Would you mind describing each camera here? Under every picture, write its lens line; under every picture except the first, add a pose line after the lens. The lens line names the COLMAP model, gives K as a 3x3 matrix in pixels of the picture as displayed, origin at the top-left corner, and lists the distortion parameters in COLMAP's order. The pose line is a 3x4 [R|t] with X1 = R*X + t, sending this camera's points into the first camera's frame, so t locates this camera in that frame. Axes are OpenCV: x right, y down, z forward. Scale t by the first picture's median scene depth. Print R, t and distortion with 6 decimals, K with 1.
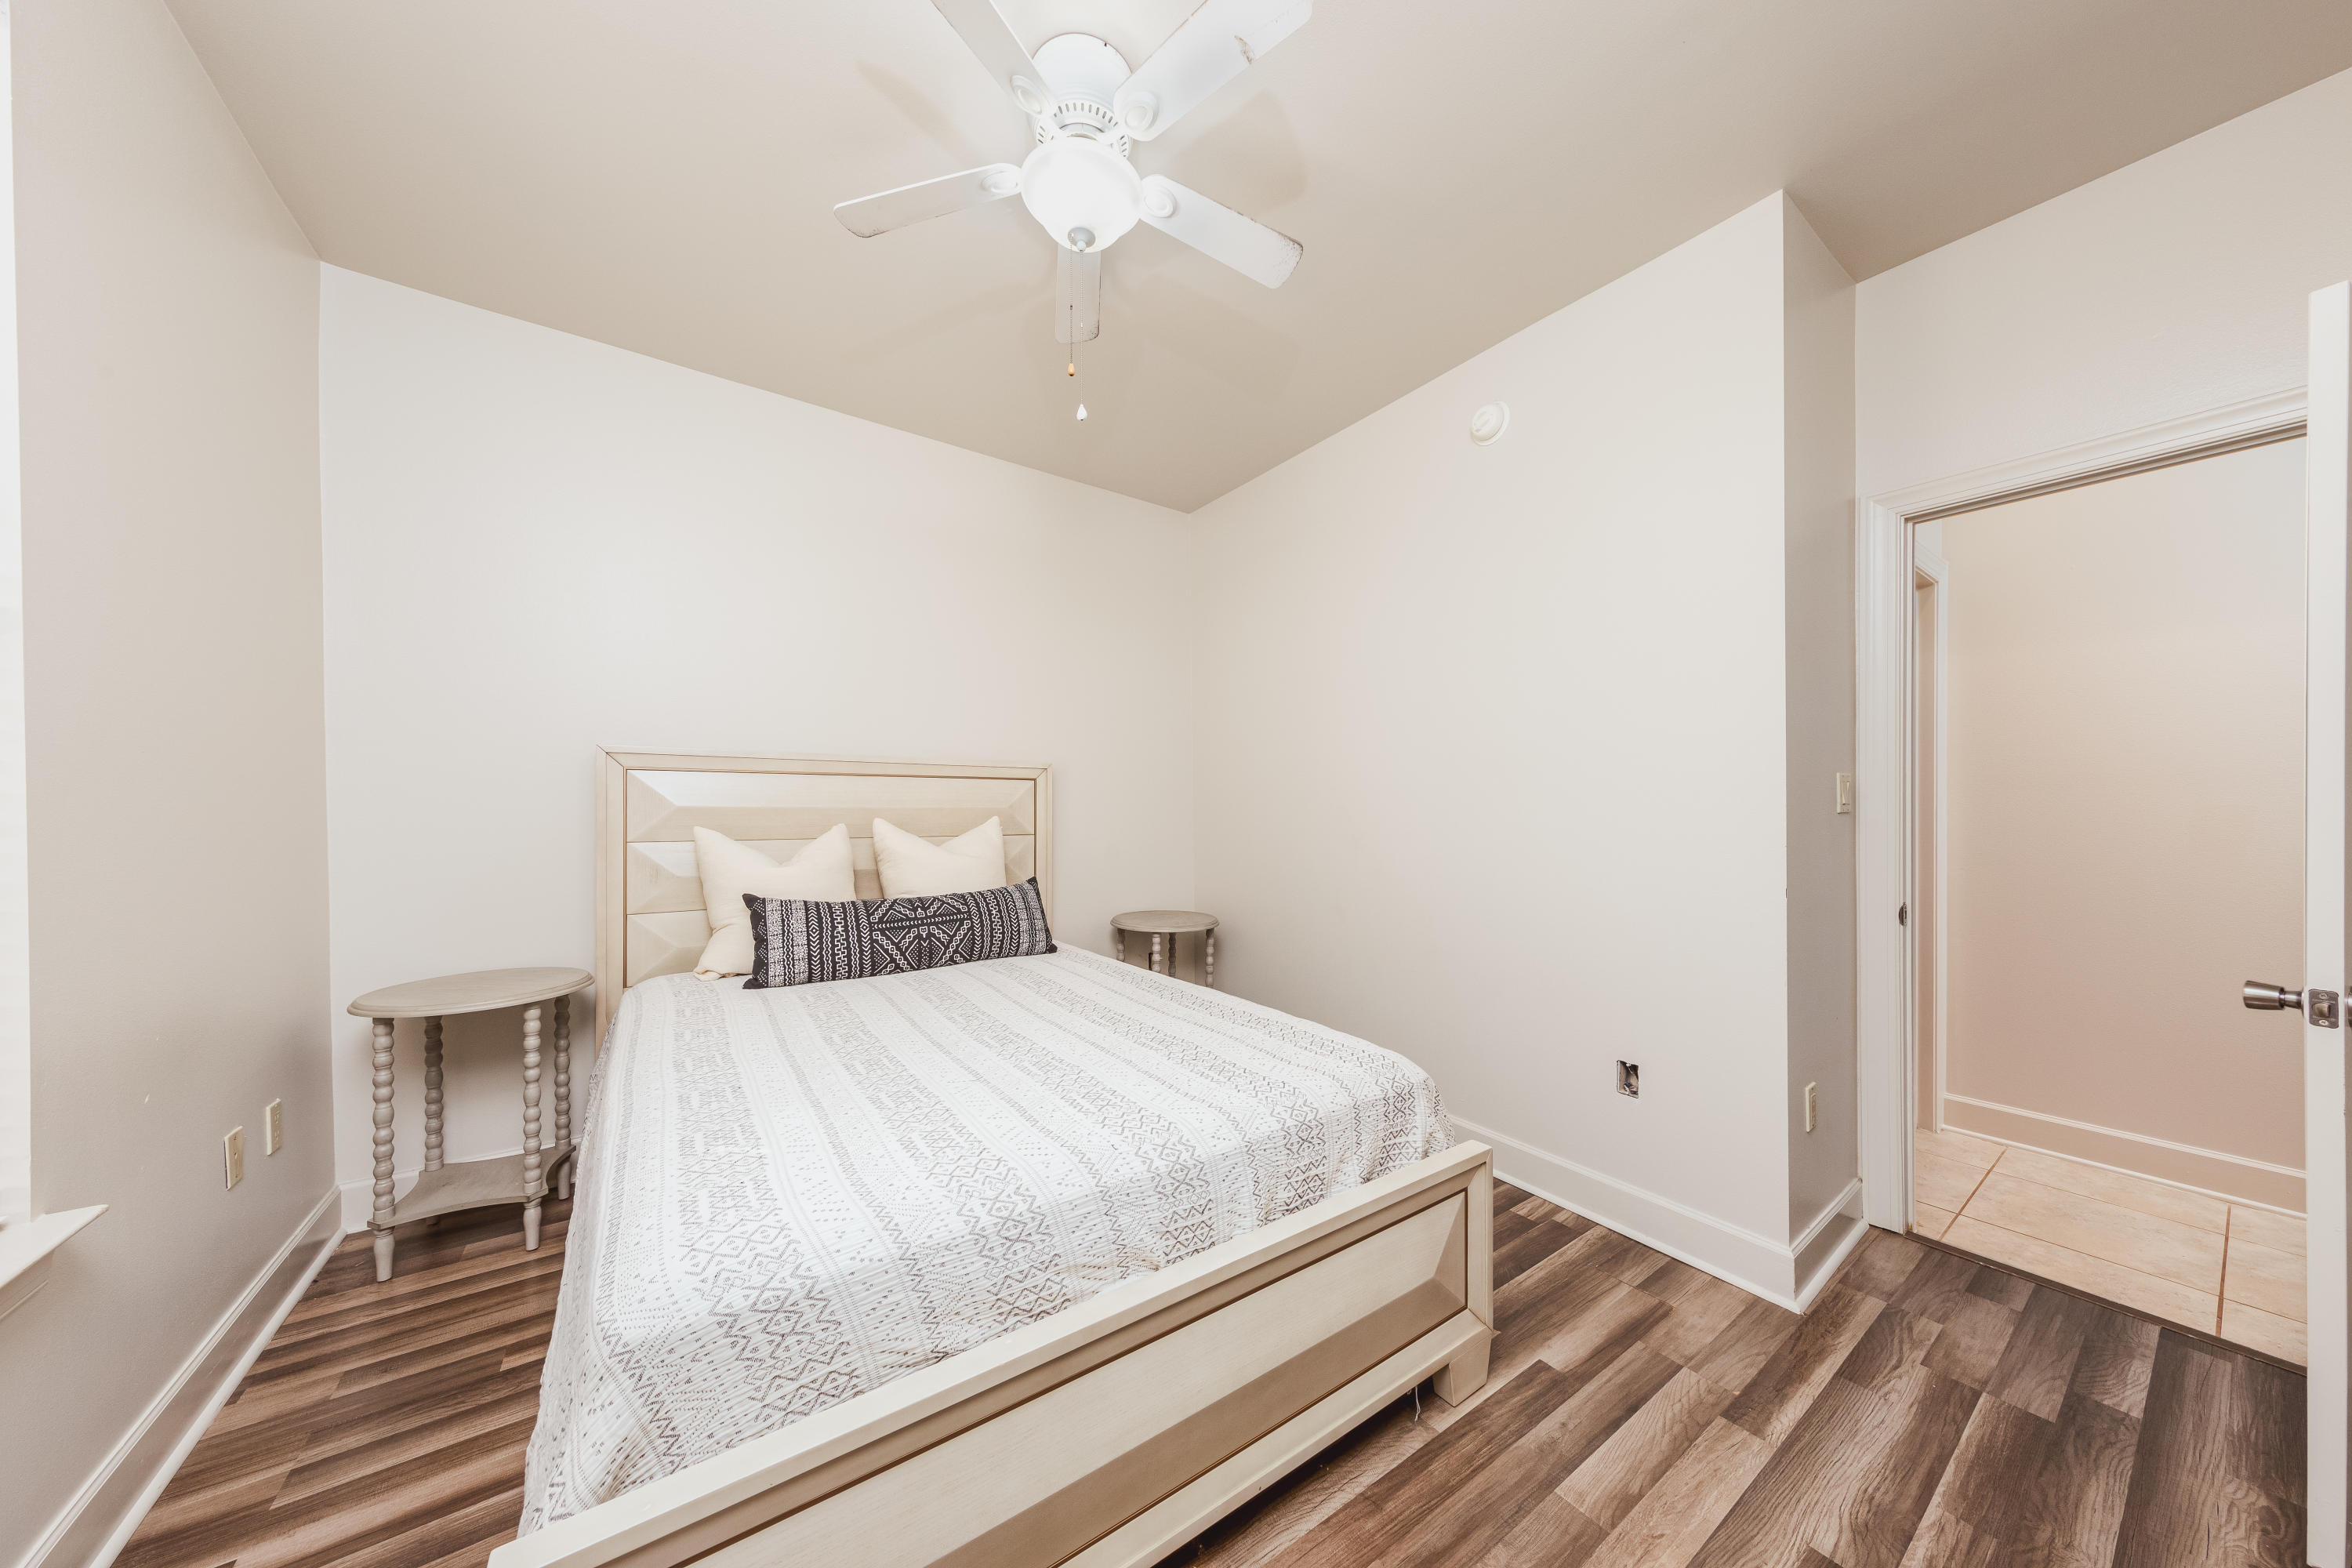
lens RADIAL K [[738.7, 0, 1155.3], [0, 738.7, 793.1], [0, 0, 1]] dist [0.001790, -0.000509]
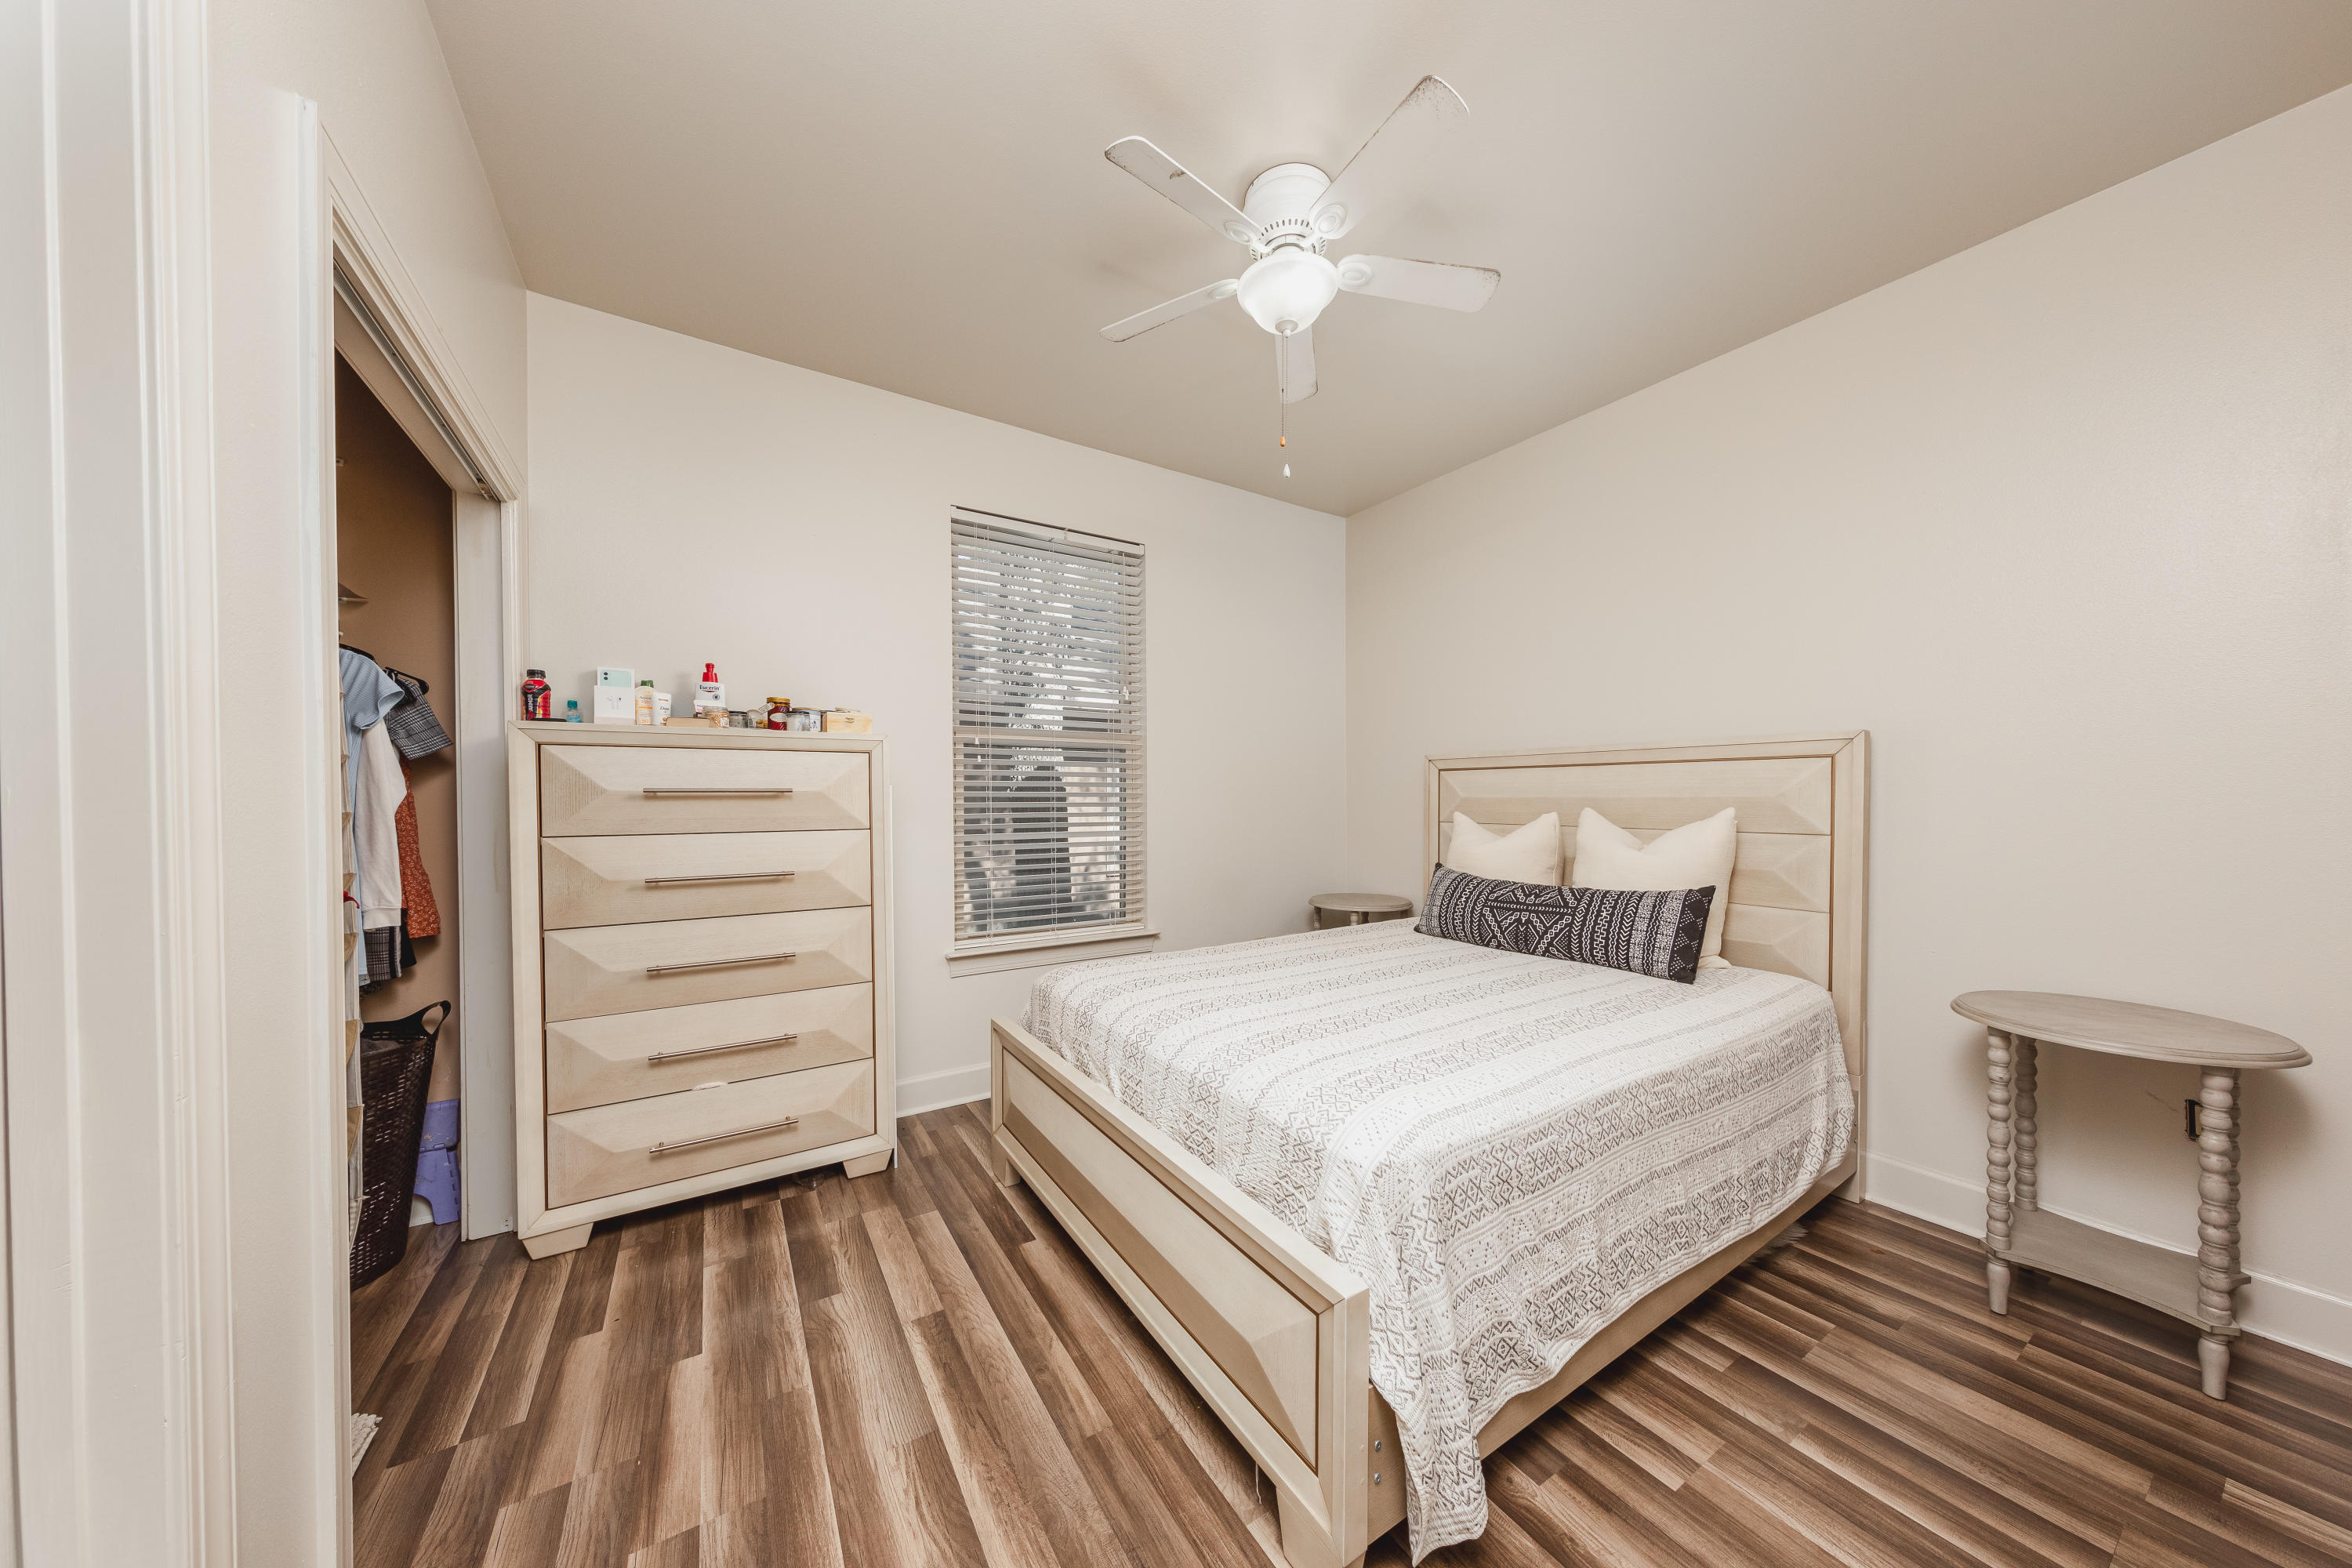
lens RADIAL K [[738.7, 0, 1164.1], [0, 738.7, 807.4], [0, 0, 1]] dist [0.001790, -0.000509]
pose [[-0.037090, 0.004331, -0.999303, 0.795670], [0.011989, 0.999921, 0.003889, 0.027557], [0.999240, -0.011836, -0.037139, 0.586798]]
